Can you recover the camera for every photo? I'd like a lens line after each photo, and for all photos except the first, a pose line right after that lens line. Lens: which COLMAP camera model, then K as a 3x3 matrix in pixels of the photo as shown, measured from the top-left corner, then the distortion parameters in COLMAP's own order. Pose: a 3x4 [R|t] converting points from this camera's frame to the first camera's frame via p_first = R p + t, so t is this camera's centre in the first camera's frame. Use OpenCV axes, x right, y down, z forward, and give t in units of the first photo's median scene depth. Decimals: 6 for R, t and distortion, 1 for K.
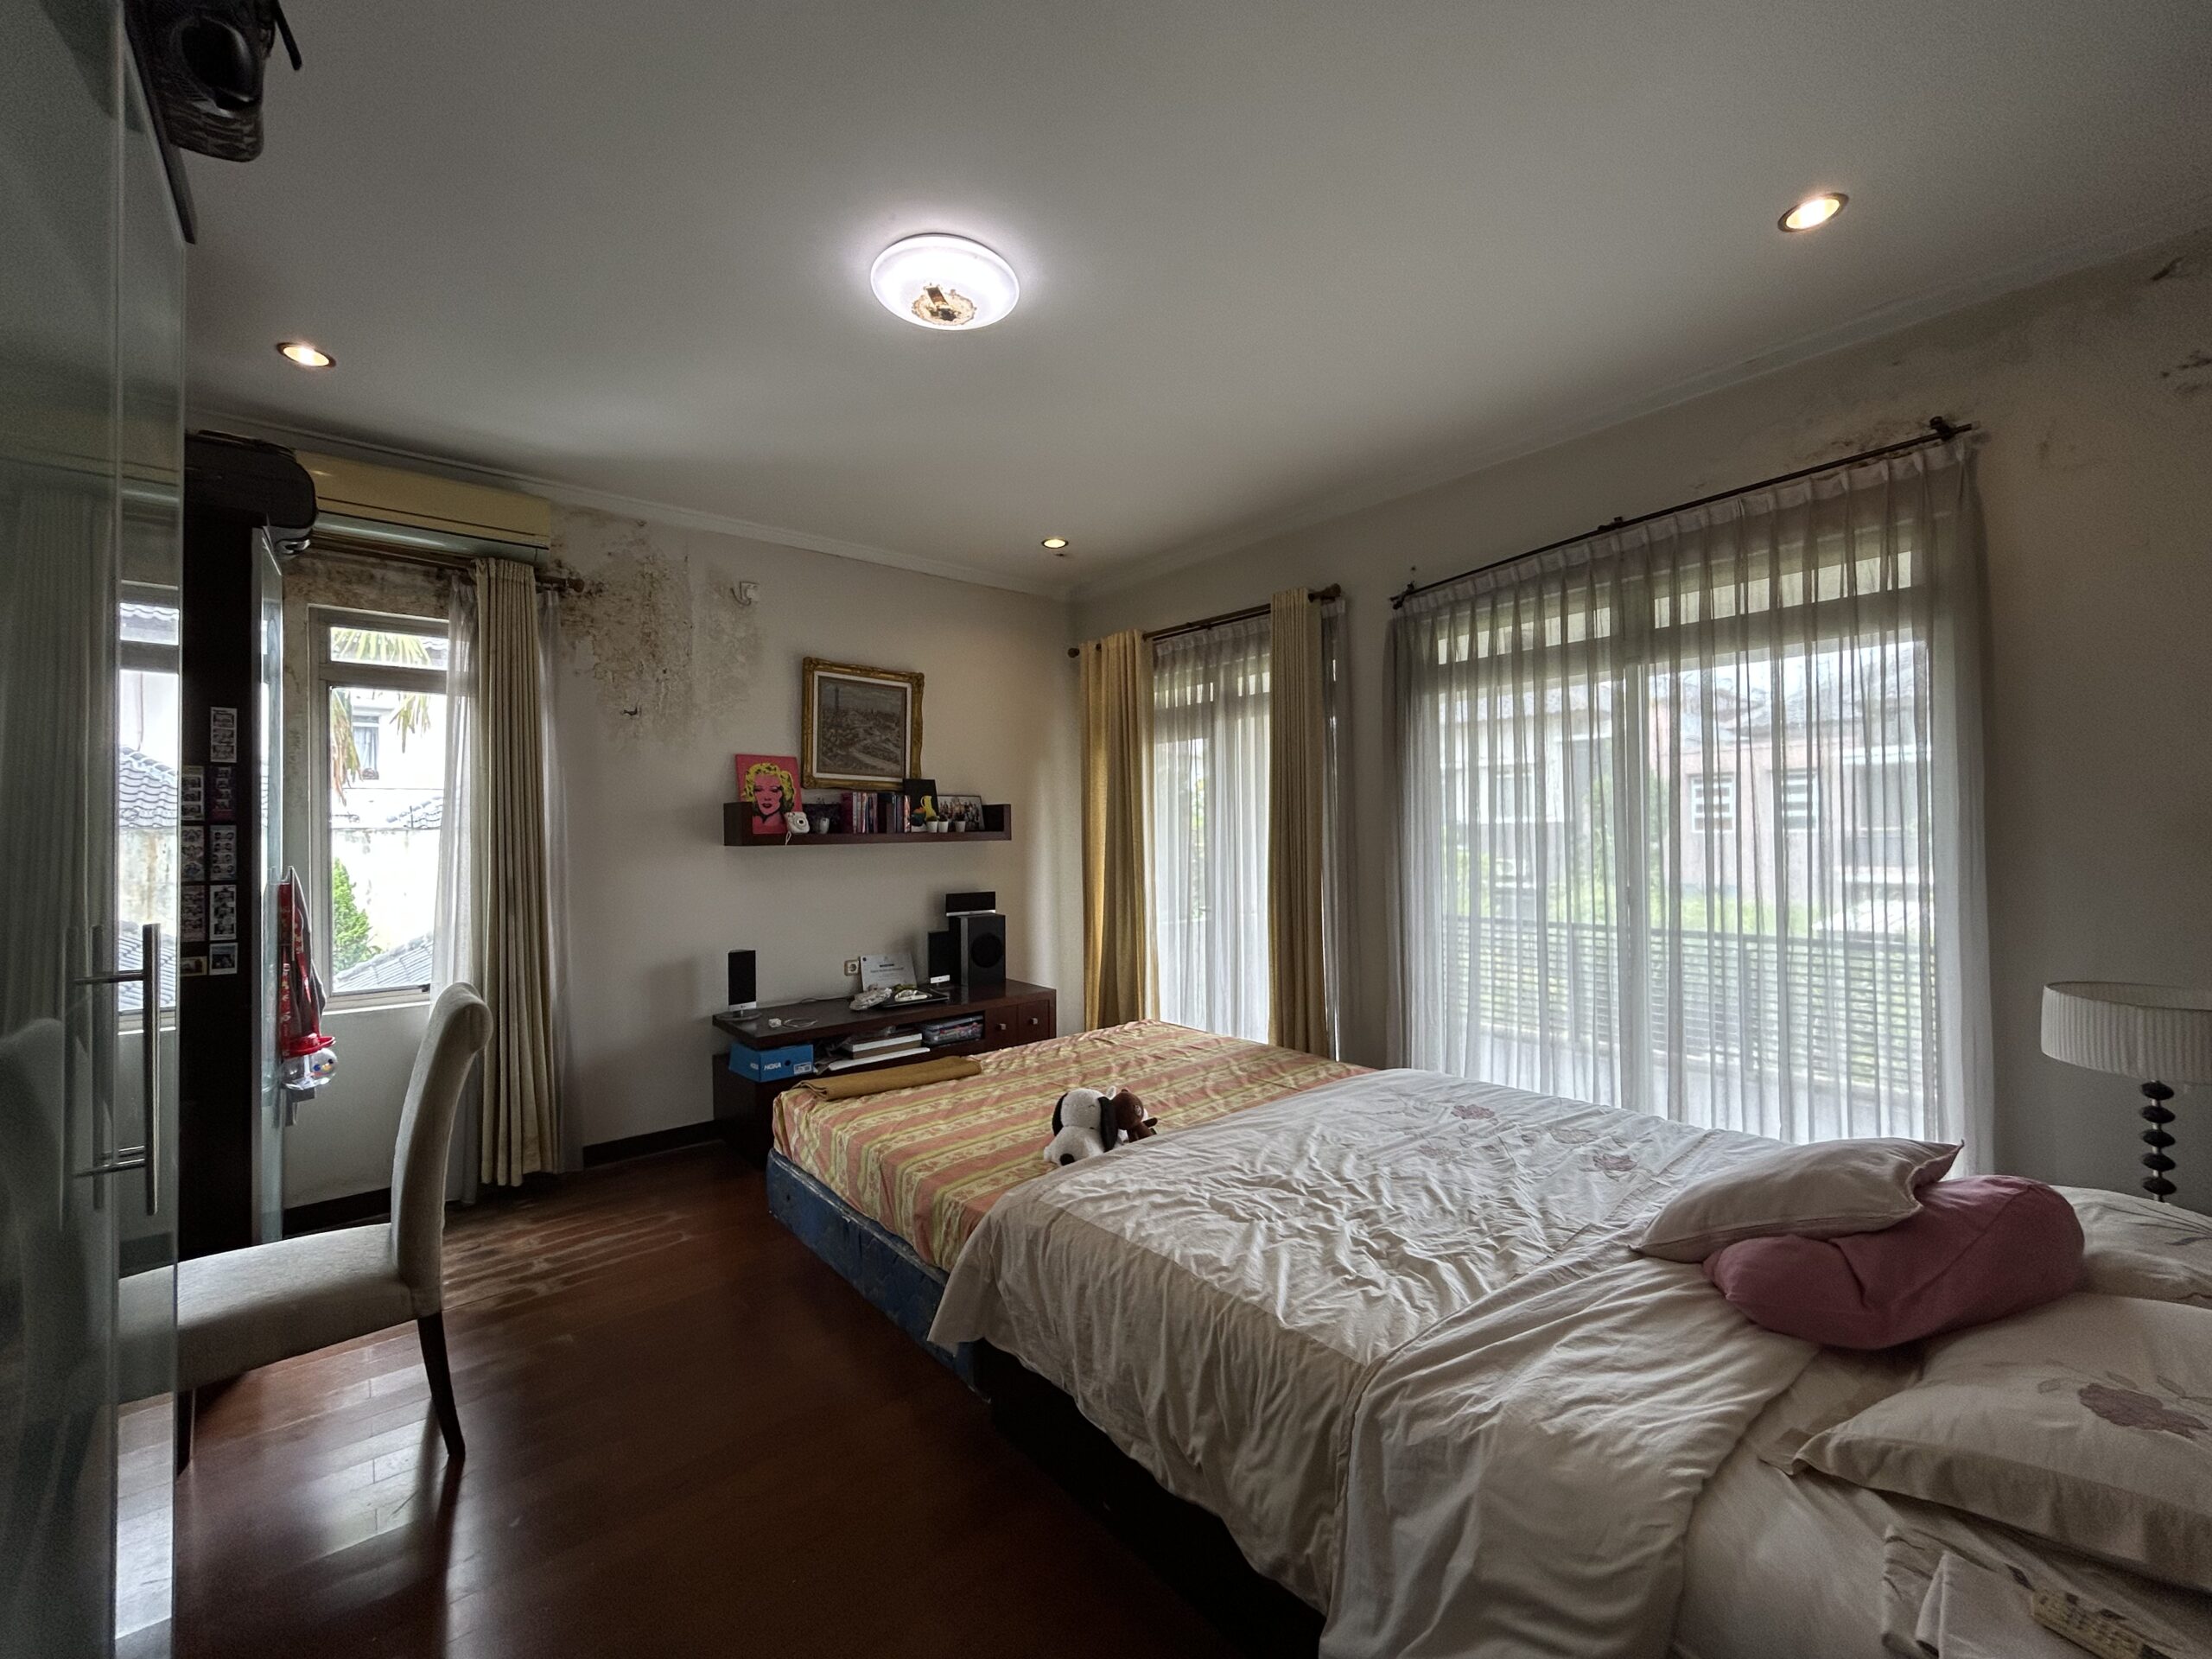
lens RADIAL K [[901.7, 0, 1106.2], [0, 901.7, 825.5], [0, 0, 1]] dist [0.006112, 0.000416]
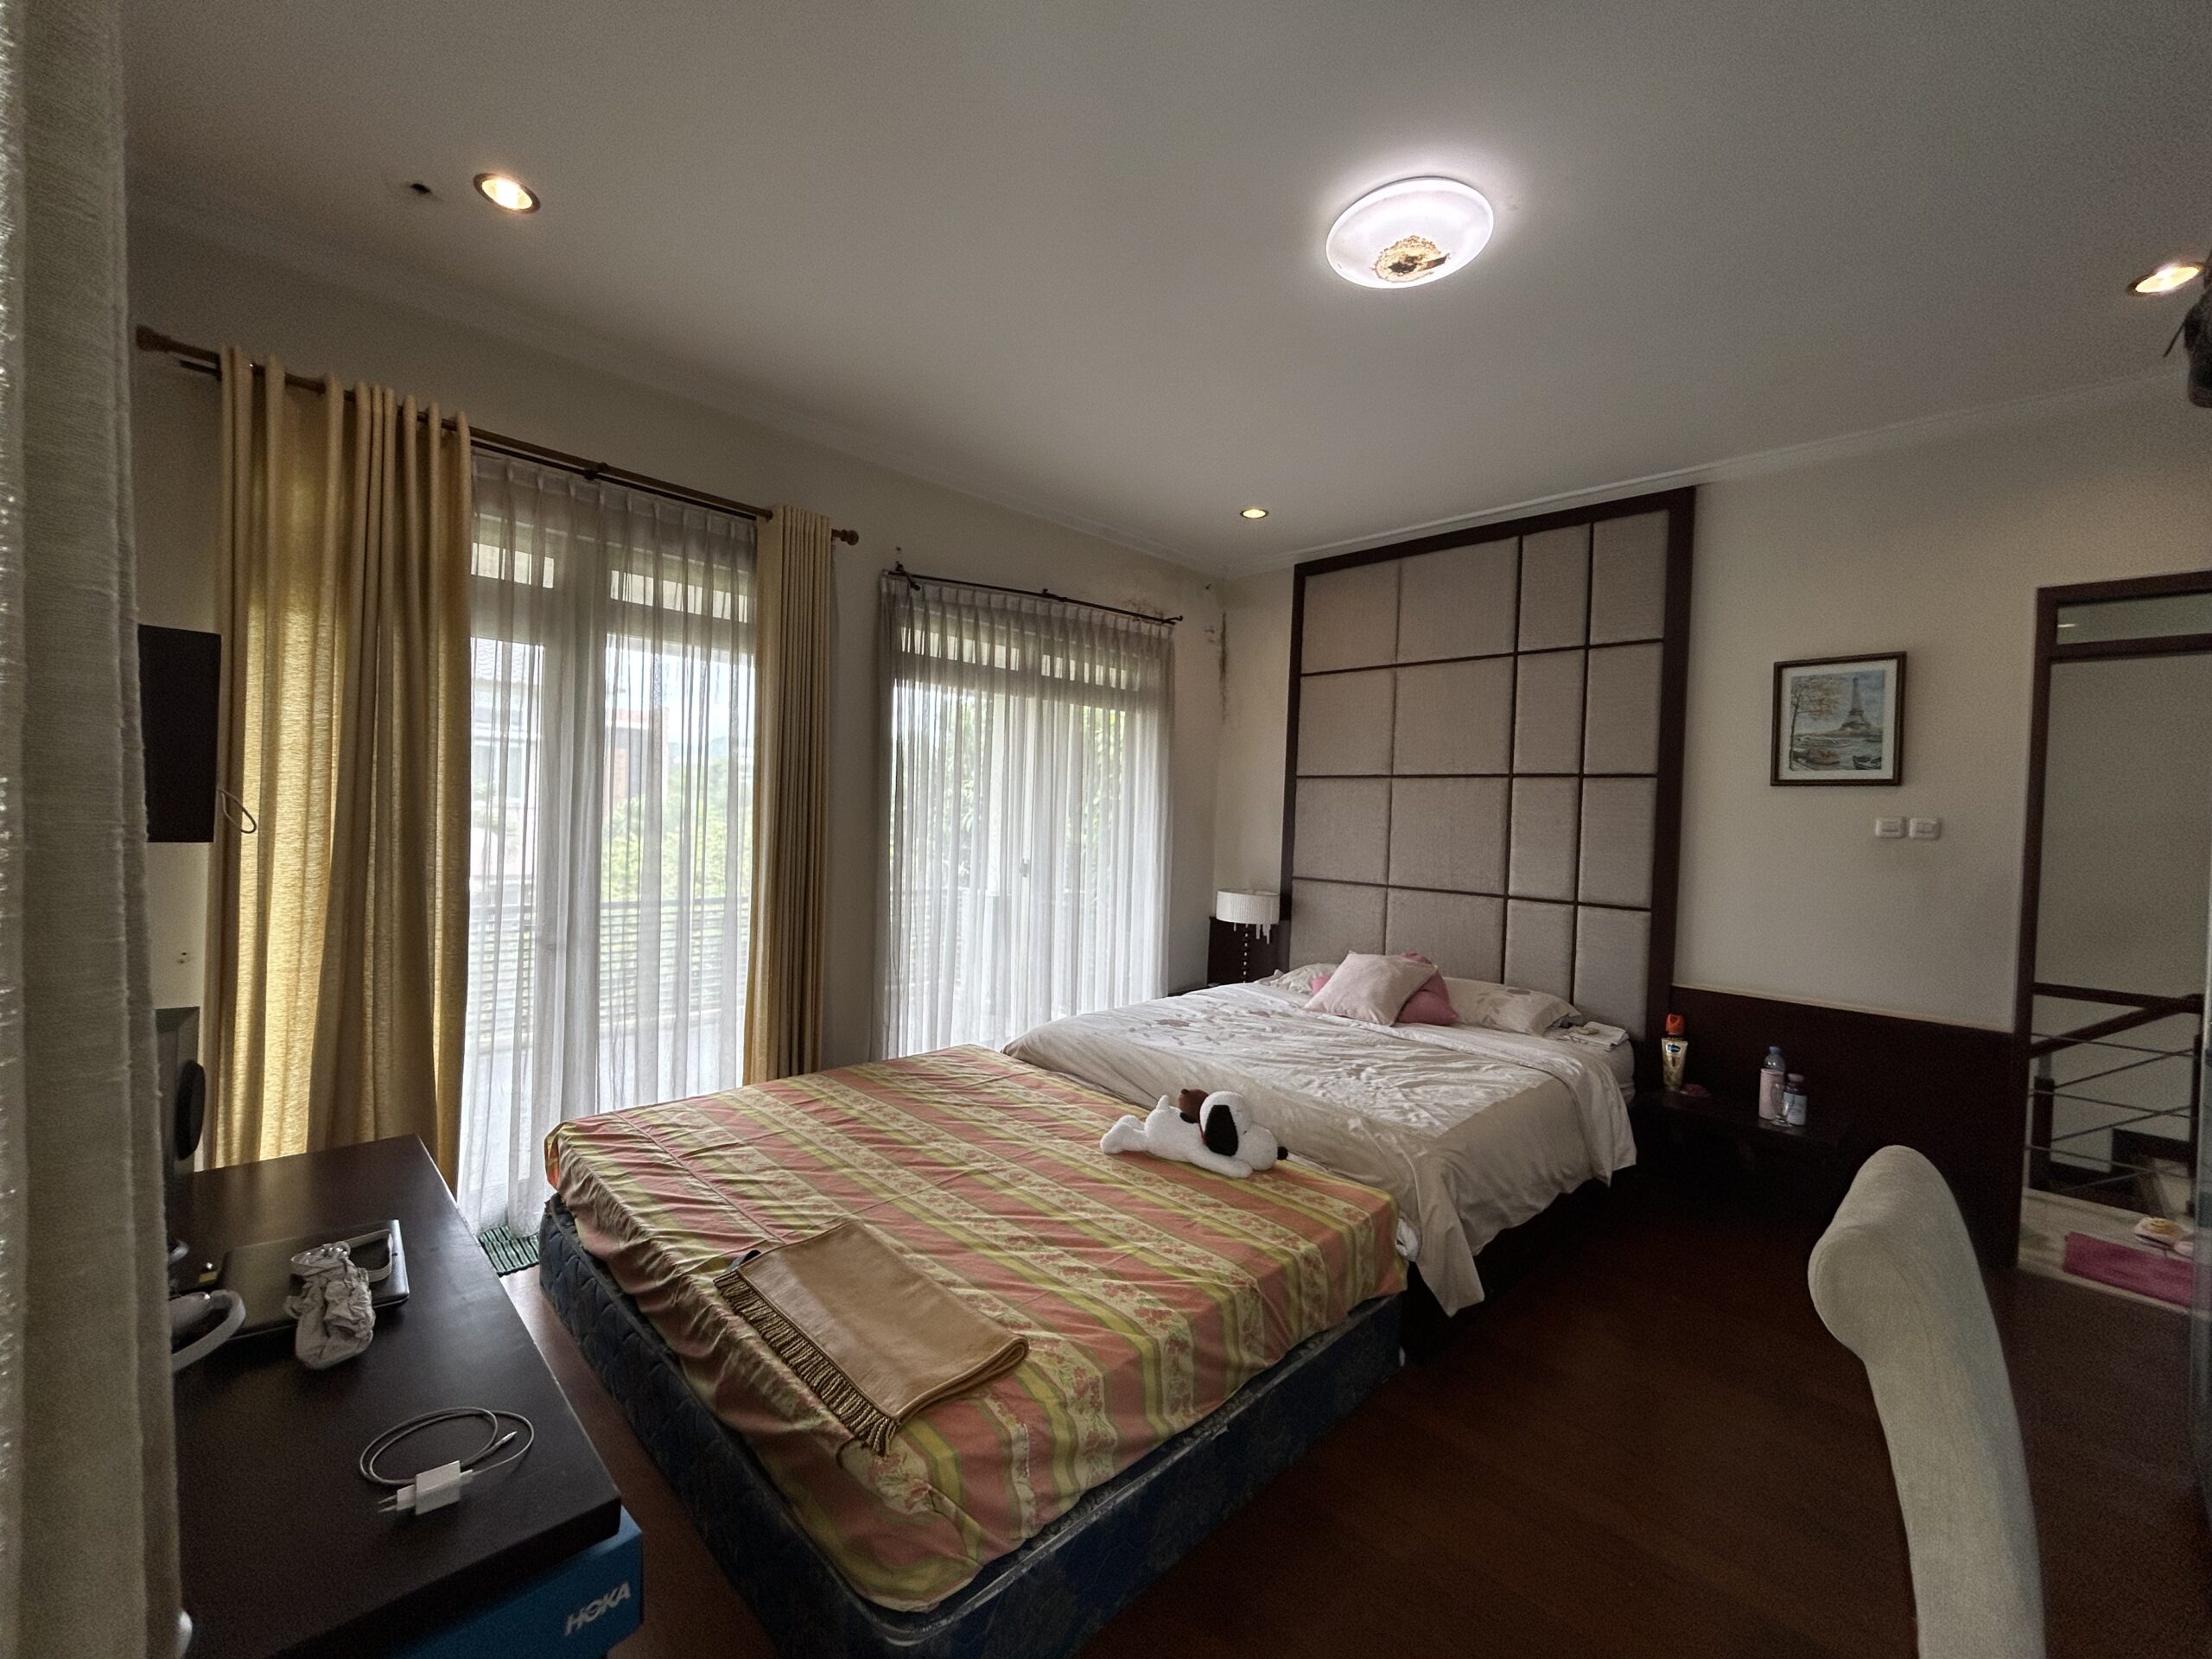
lens RADIAL K [[901.7, 0, 1102.0], [0, 901.7, 828.6], [0, 0, 1]] dist [0.006112, 0.000416]
pose [[-0.083128, -0.008880, 0.996499, -0.647881], [-0.042067, 0.999100, 0.005394, 0.008010], [-0.995651, -0.041472, -0.083427, 0.818670]]
